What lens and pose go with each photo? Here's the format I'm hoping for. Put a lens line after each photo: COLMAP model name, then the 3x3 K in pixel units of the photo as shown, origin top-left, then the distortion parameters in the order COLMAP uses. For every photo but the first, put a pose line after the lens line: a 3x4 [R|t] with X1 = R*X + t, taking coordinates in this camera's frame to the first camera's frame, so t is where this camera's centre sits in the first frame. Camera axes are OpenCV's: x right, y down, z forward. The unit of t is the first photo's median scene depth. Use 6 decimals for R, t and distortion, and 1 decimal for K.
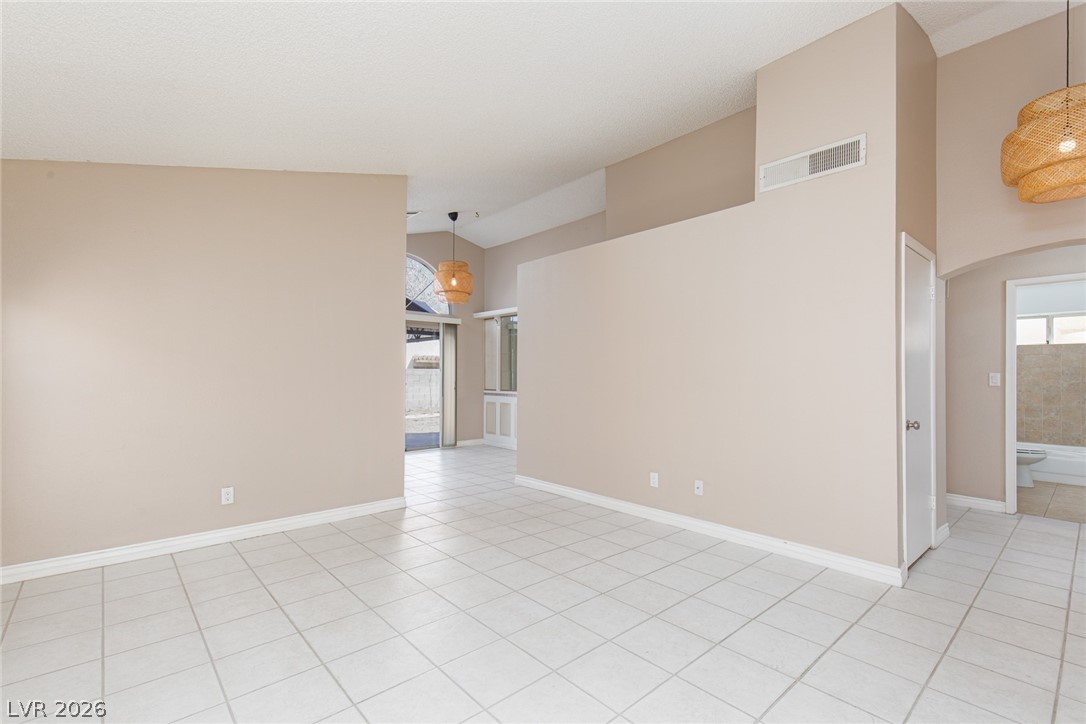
lens RADIAL K [[496.4, 0, 545.8], [0, 496.4, 367.9], [0, 0, 1]] dist [0.014956, -0.001894]
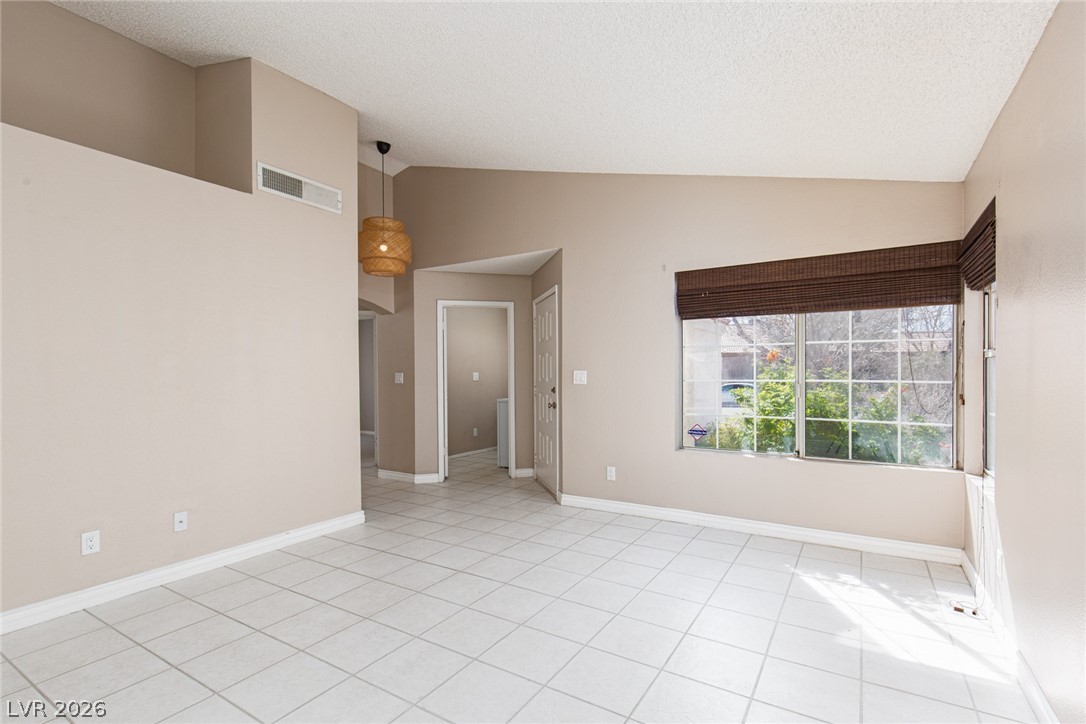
lens RADIAL K [[496.4, 0, 538.4], [0, 496.4, 371.4], [0, 0, 1]] dist [0.014956, -0.001894]
pose [[-0.270252, -0.000227, 0.962790, -0.674153], [-0.014574, 0.999886, -0.003855, 0.000257], [-0.962679, -0.015073, -0.270224, 0.757894]]
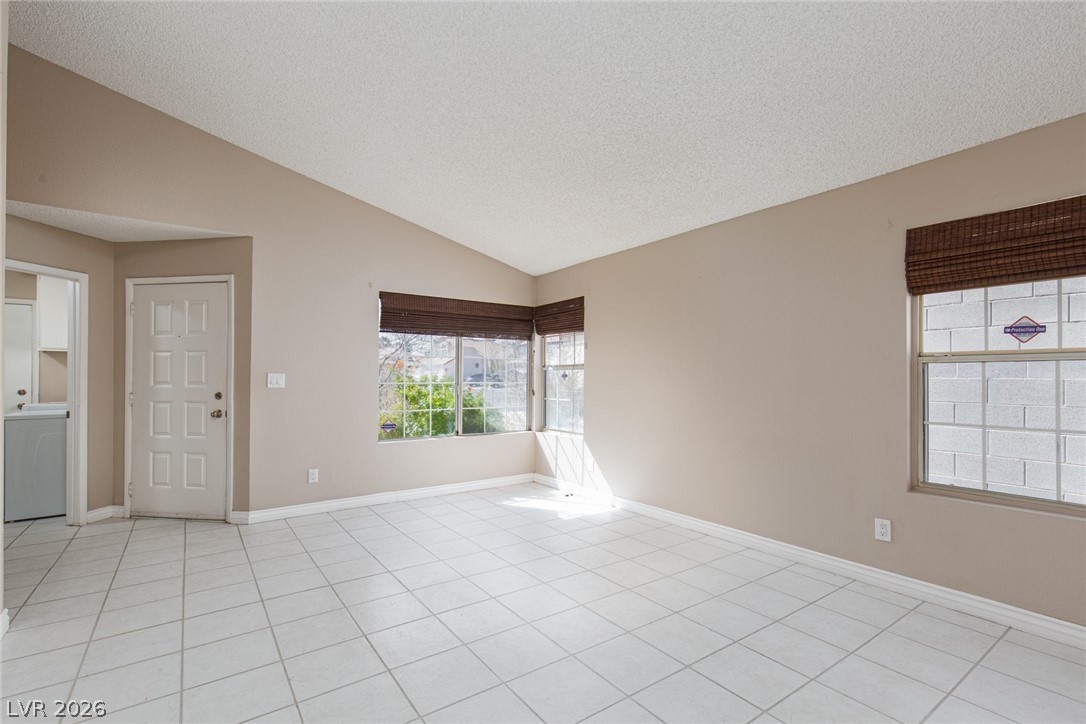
lens RADIAL K [[496.4, 0, 532.1], [0, 496.4, 370.9], [0, 0, 1]] dist [0.014956, -0.001894]
pose [[-0.990349, -0.006854, 0.138429, -0.225746], [-0.011384, 0.999424, -0.031960, 0.017950], [-0.138131, -0.033227, -0.989857, 1.453667]]
